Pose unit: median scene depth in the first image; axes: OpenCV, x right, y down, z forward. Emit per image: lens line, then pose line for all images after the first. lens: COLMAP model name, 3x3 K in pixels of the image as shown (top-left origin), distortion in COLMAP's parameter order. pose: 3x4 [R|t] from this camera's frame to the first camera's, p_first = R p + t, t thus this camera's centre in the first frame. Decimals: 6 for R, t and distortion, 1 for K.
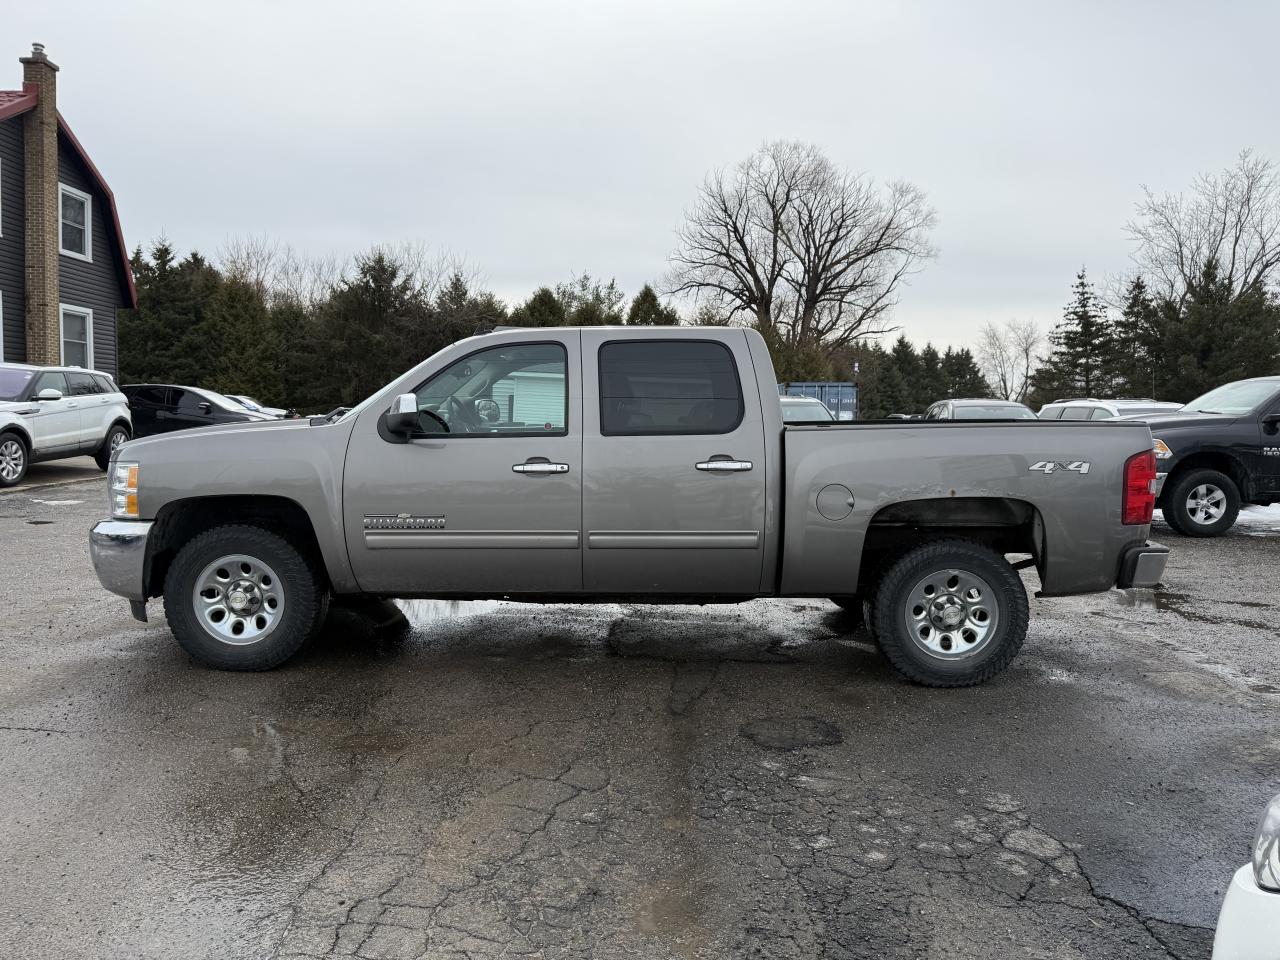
lens RADIAL K [[919.3, 0, 640.2], [0, 919.3, 488.0], [0, 0, 1]] dist [0.041369, -0.053046]
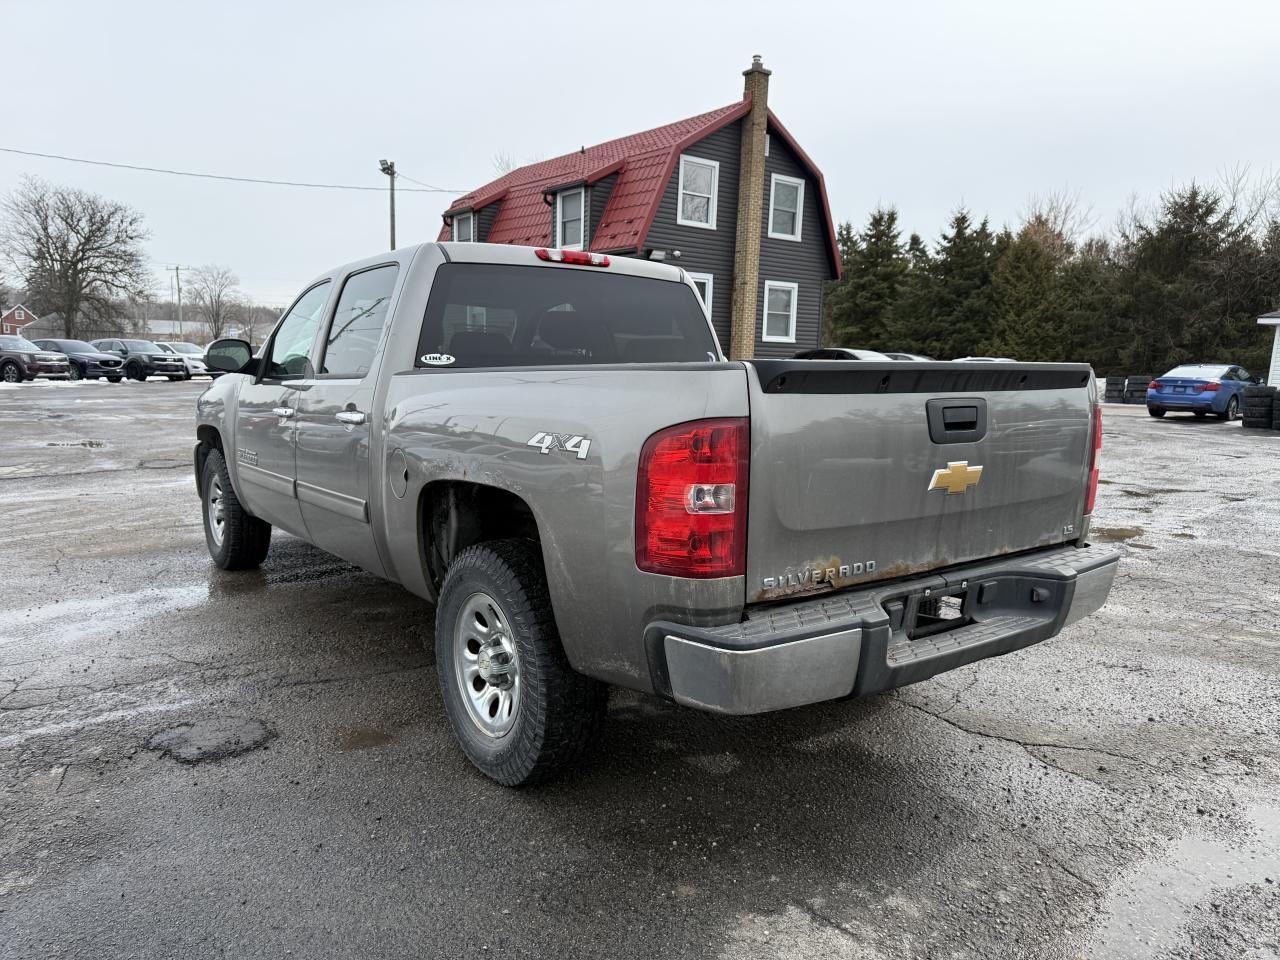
lens RADIAL K [[919.3, 0, 665.4], [0, 919.3, 496.4], [0, 0, 1]] dist [0.041369, -0.053046]
pose [[0.603314, 0.103584, -0.790748, 0.141401], [-0.067878, 0.994601, 0.078498, -0.005931], [0.794609, 0.006315, 0.607088, 0.110259]]
